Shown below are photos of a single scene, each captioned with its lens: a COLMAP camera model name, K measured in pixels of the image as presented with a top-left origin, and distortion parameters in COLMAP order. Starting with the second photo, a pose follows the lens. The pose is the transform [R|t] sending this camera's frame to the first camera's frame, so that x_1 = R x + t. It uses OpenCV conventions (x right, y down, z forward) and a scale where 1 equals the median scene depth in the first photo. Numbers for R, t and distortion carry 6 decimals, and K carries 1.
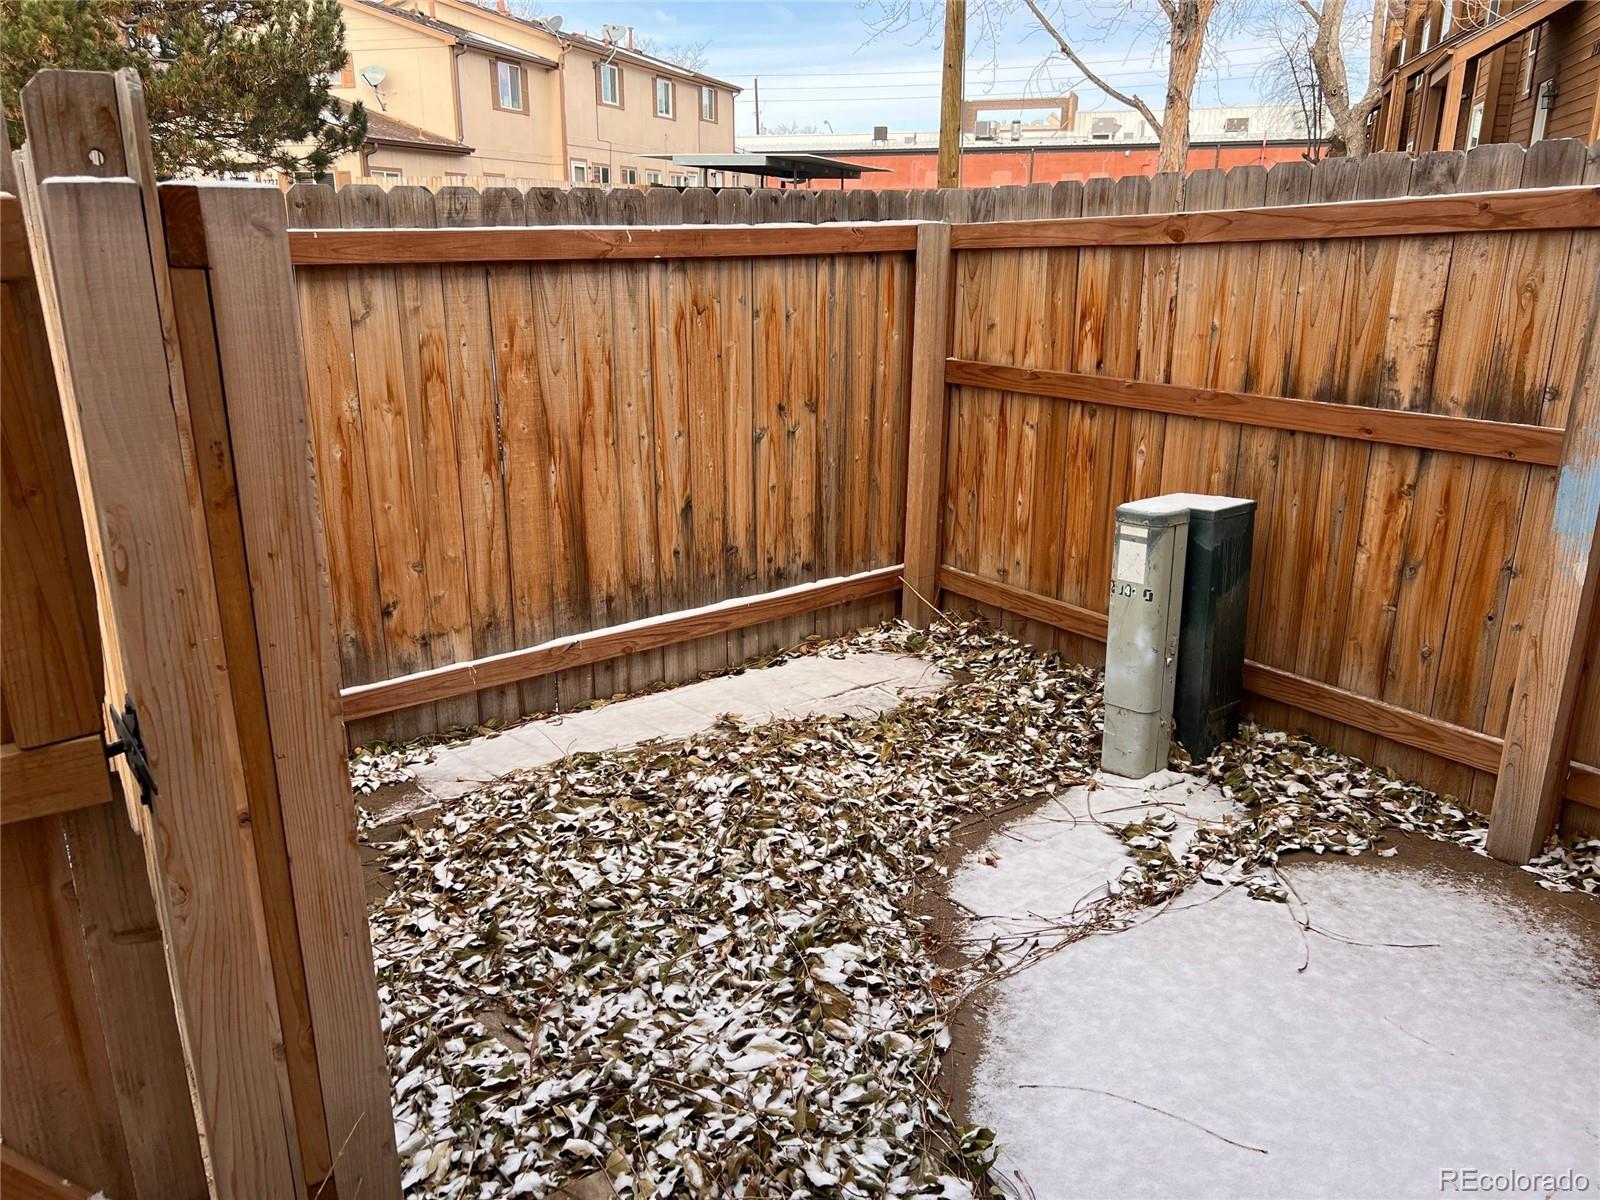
lens RADIAL K [[1209.7, 0, 798.9], [0, 1209.7, 605.9], [0, 0, 1]] dist [0.036869, -0.030148]
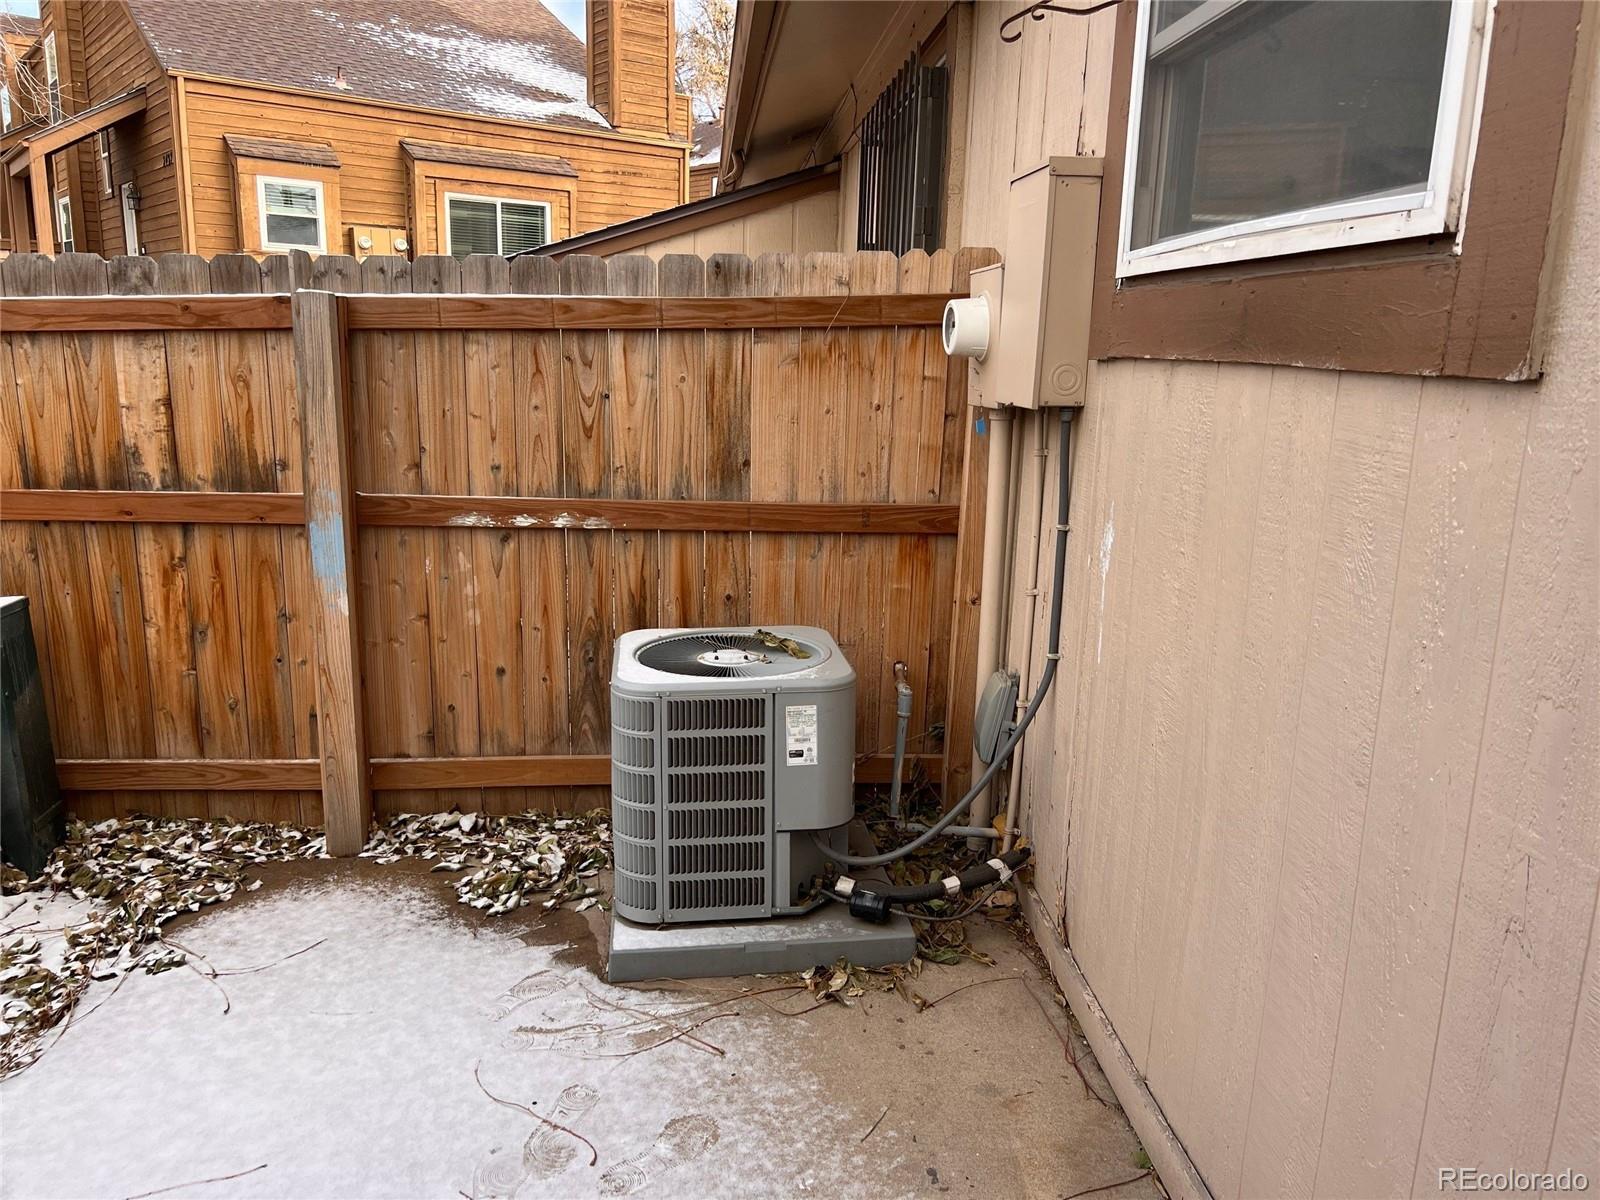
lens RADIAL K [[1209.7, 0, 798.9], [0, 1209.7, 605.9], [0, 0, 1]] dist [0.036869, -0.030148]
pose [[0.529447, -0.173462, 0.830420, -0.116623], [0.228726, 0.971811, 0.057168, 0.006615], [-0.816927, 0.159671, 0.554198, -0.044080]]
